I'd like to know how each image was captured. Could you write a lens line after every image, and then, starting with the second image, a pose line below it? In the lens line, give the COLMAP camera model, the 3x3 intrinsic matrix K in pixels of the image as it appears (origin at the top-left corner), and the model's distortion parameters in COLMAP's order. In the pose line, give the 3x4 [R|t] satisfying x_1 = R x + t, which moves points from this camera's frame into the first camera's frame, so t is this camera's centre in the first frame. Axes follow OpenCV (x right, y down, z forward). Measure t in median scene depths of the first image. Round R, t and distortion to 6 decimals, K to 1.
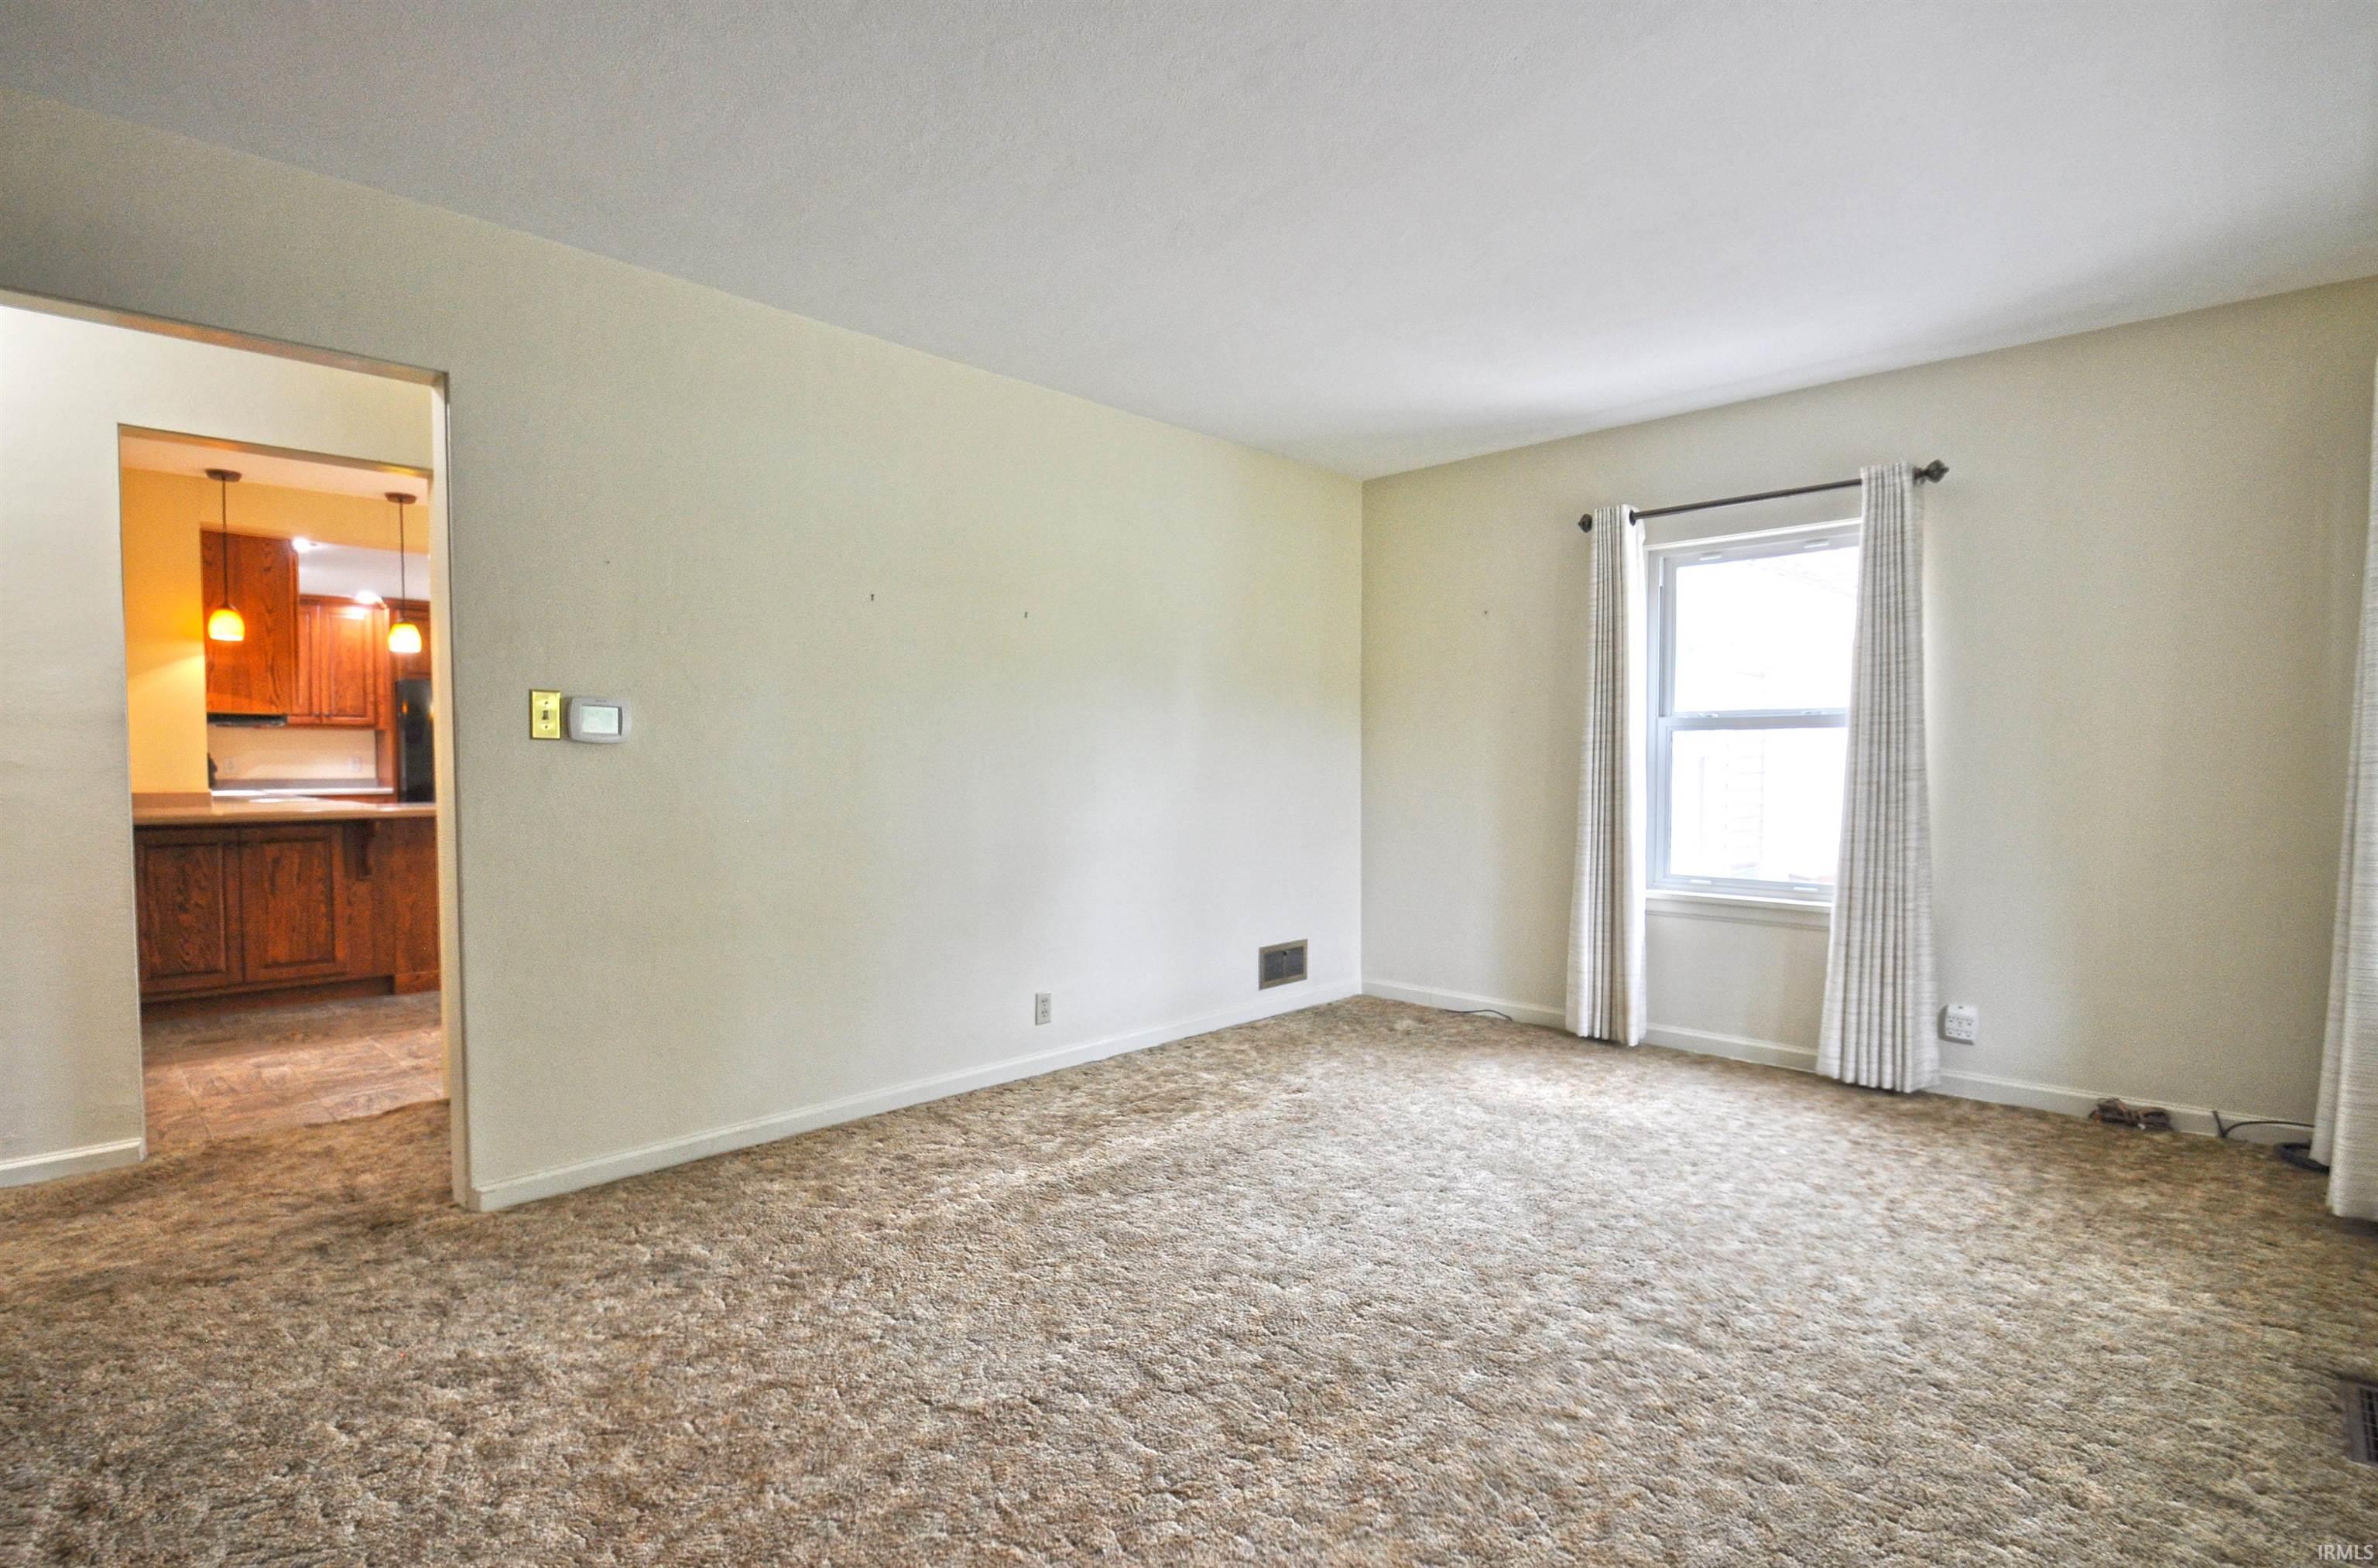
lens RADIAL K [[1137.3, 0, 1154.6], [0, 1137.3, 804.0], [0, 0, 1]] dist [-0.013785, -0.000805]
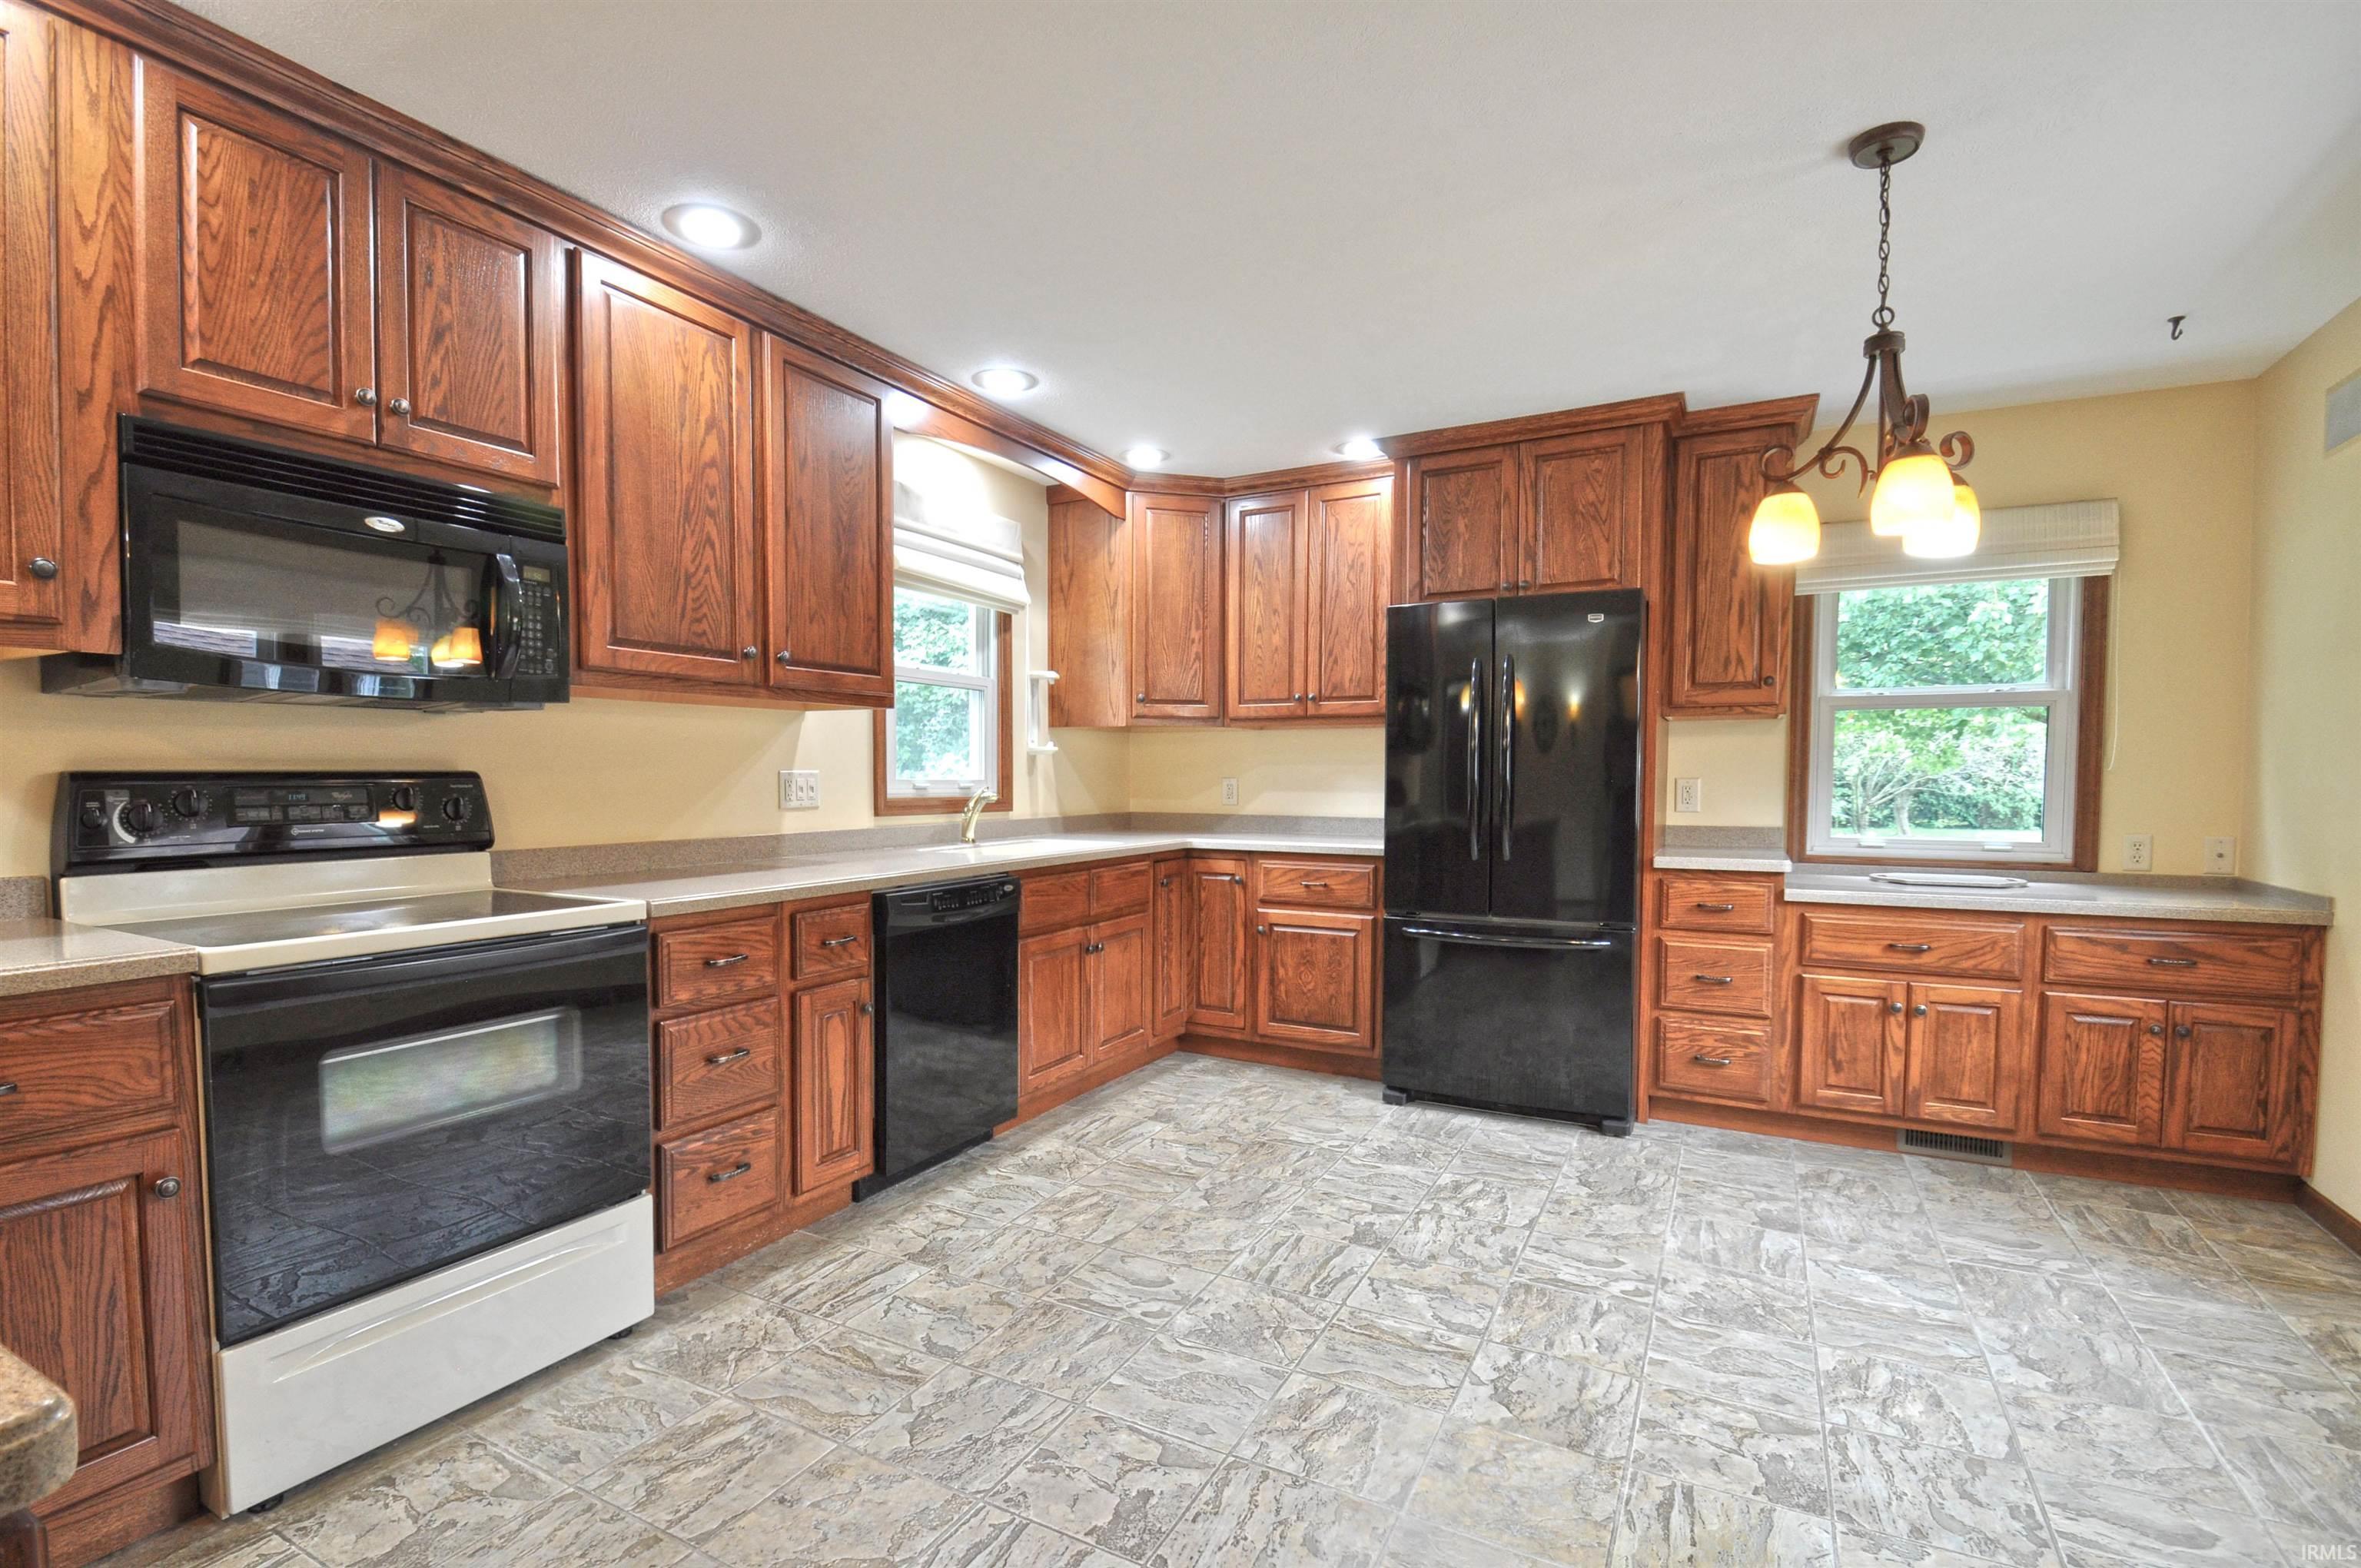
lens RADIAL K [[1077.1, 0, 1149.6], [0, 1077.1, 823.6], [0, 0, 1]] dist [0.002099, -0.013867]
pose [[0.270530, 0.045983, -0.961613, -0.453809], [-0.039673, 0.998543, 0.036588, -0.060288], [0.961894, 0.028251, 0.271960, 1.328714]]
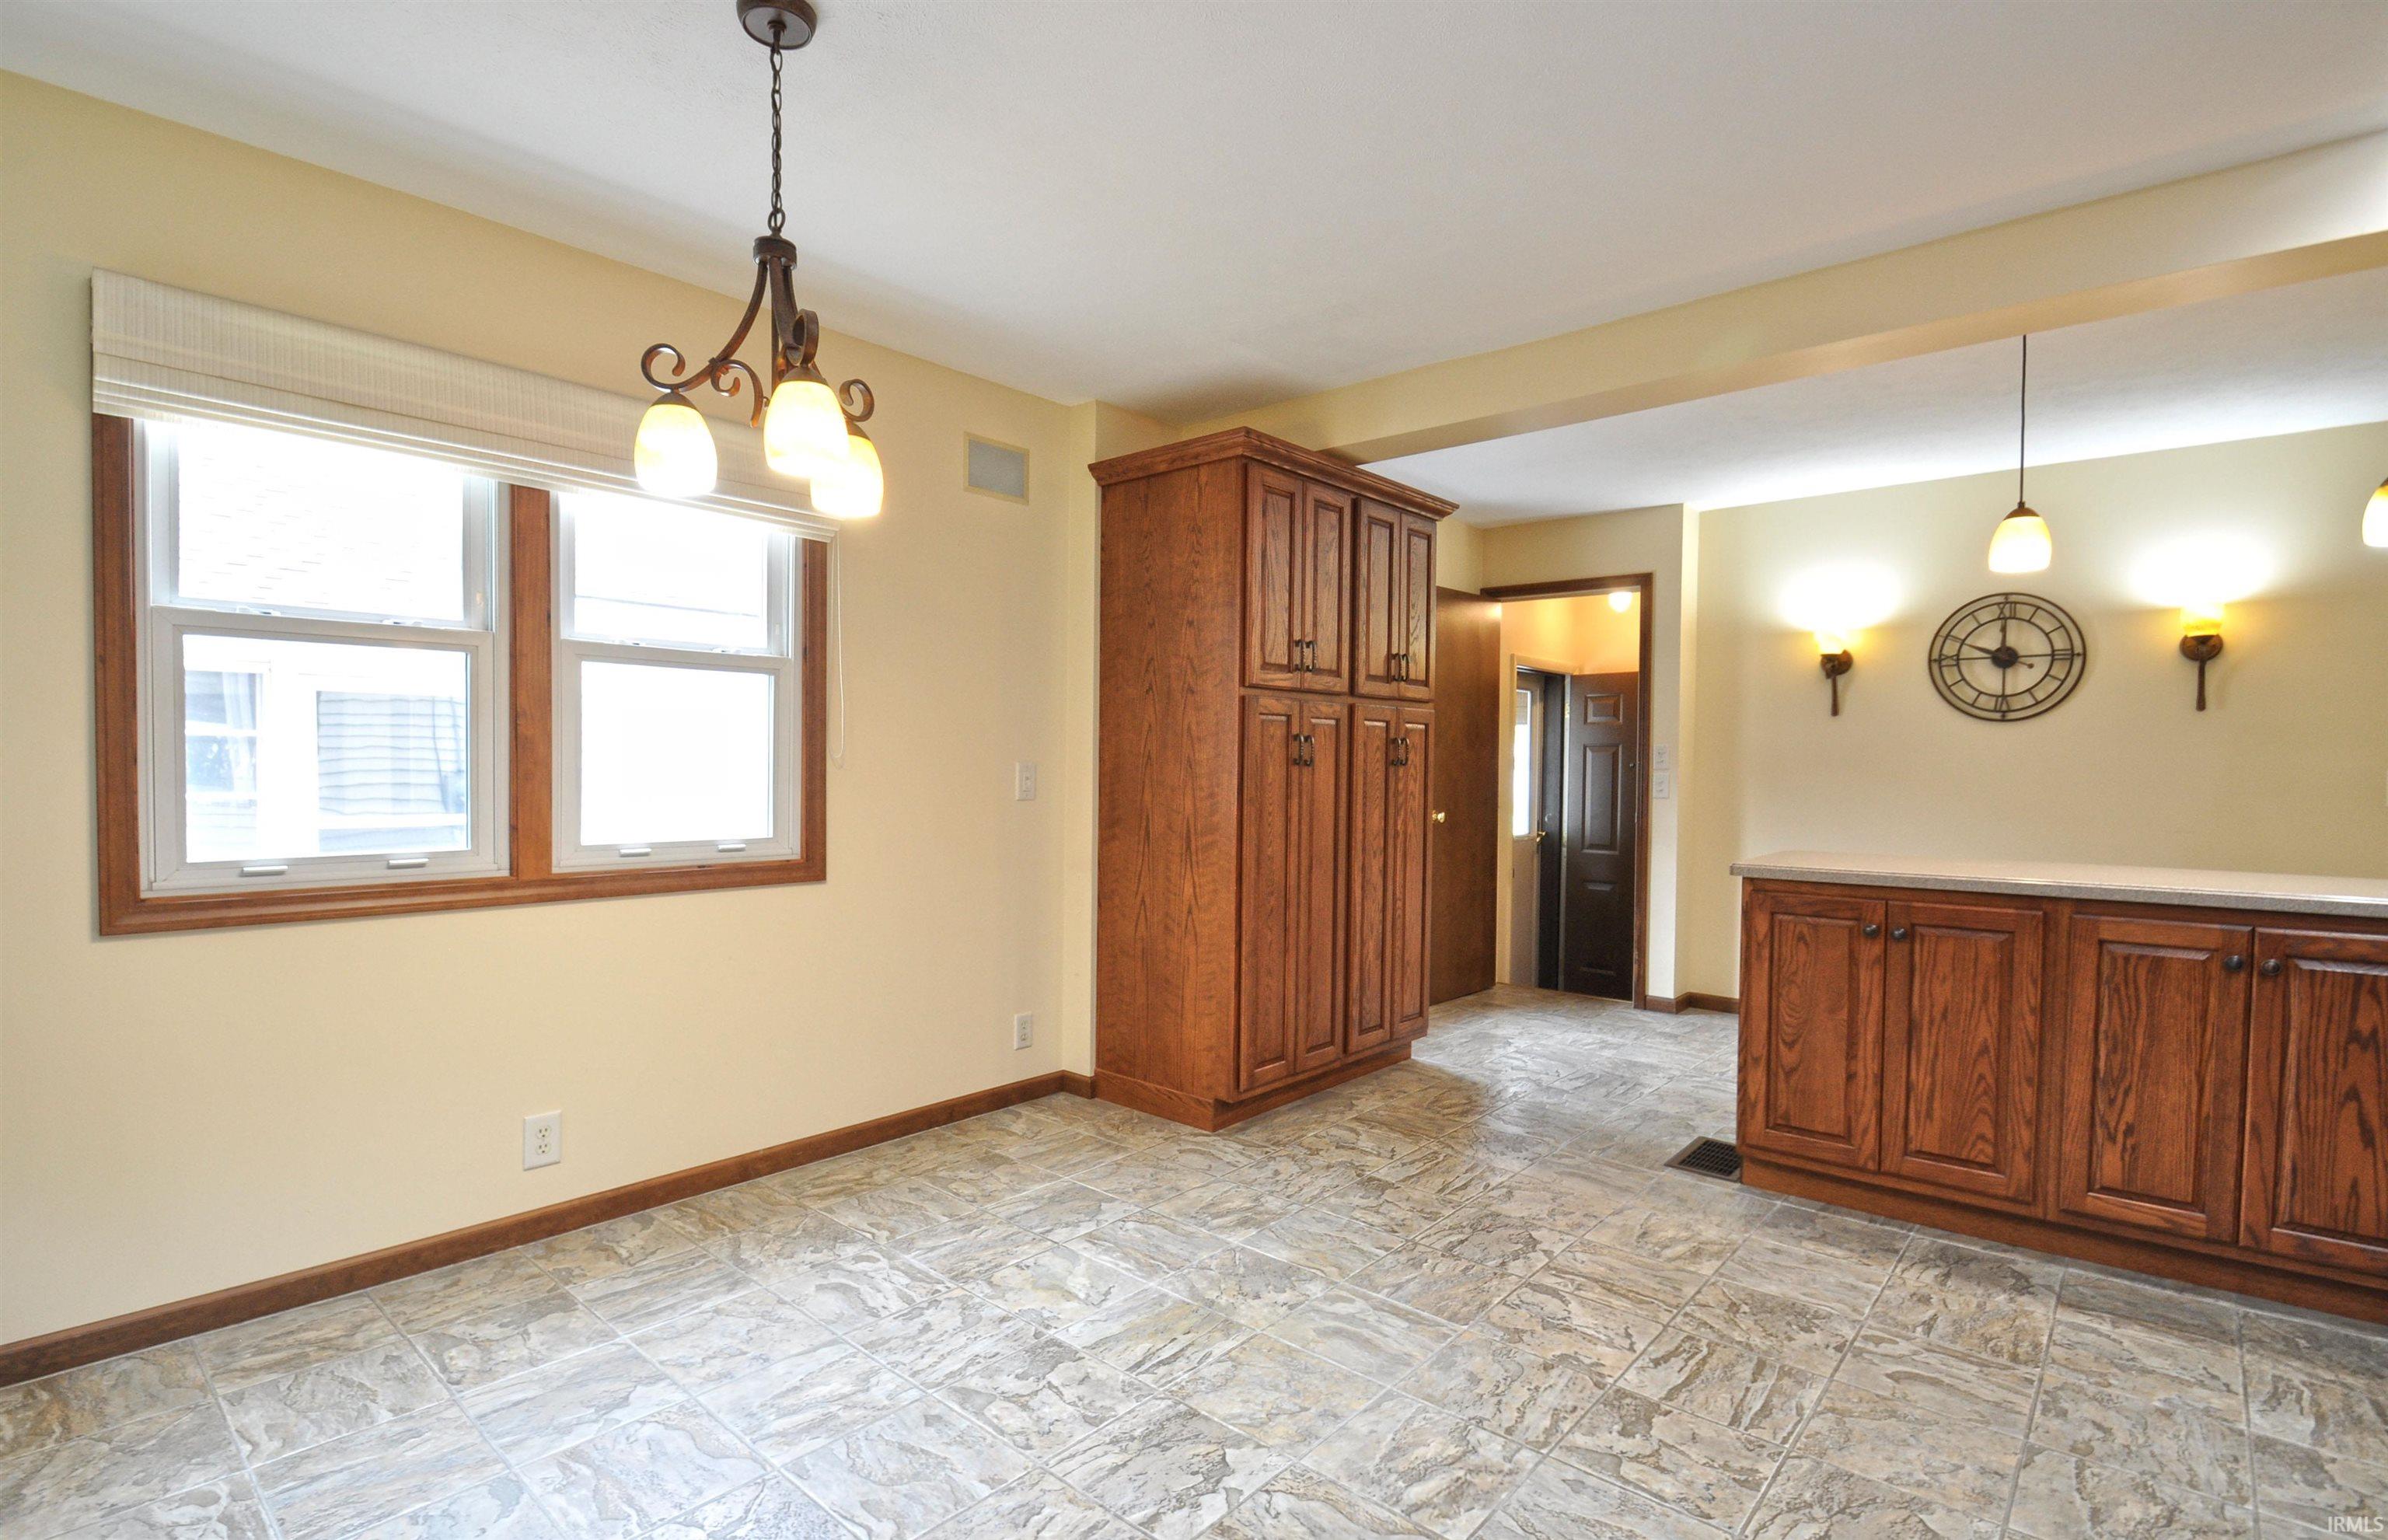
lens RADIAL K [[1116.4, 0, 1167.2], [0, 1116.4, 799.2], [0, 0, 1]] dist [0.002882, -0.013153]
pose [[-0.042303, -0.029330, 0.998674, -1.134739], [0.029252, 0.999104, 0.030582, -0.067084], [-0.998677, 0.030507, -0.041407, 1.589951]]
